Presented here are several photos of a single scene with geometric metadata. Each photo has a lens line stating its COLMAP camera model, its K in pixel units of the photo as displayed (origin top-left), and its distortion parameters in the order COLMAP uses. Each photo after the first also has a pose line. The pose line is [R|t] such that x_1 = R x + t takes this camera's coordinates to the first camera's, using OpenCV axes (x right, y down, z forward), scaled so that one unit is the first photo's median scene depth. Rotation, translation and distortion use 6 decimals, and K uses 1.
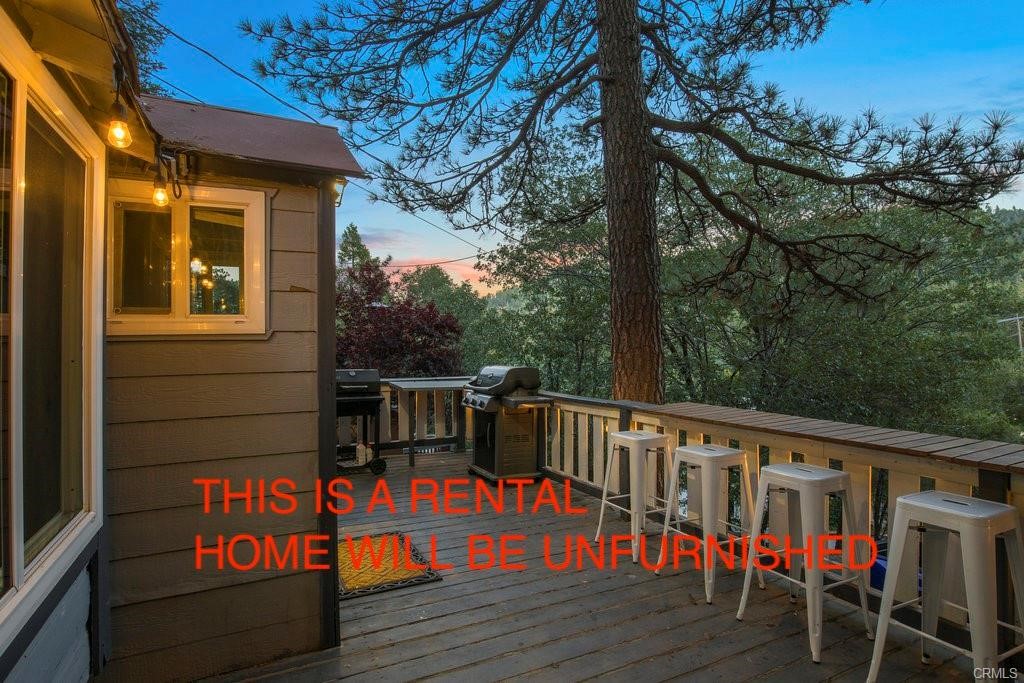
lens RADIAL K [[531.8, 0, 507.9], [0, 531.8, 336.2], [0, 0, 1]] dist [-0.029468, 0.000794]
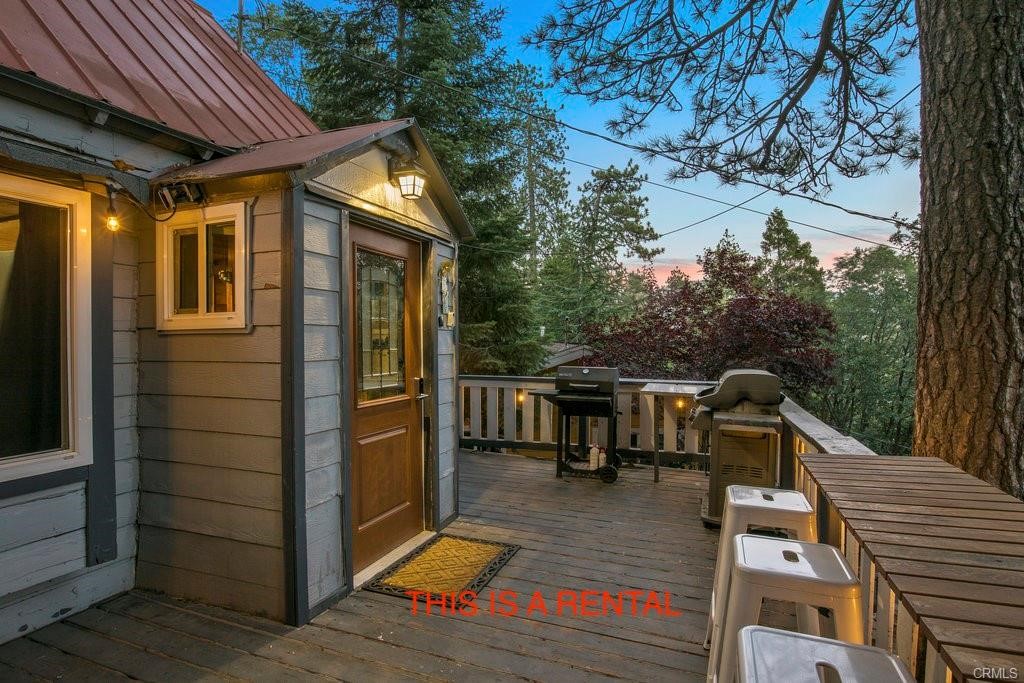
lens RADIAL K [[531.8, 0, 510.6], [0, 531.8, 352.2], [0, 0, 1]] dist [-0.029468, 0.000794]
pose [[0.679565, 0.023016, -0.733254, 0.327520], [0.002968, 0.999413, 0.034121, 0.004386], [0.733609, -0.025364, 0.679098, 0.281554]]
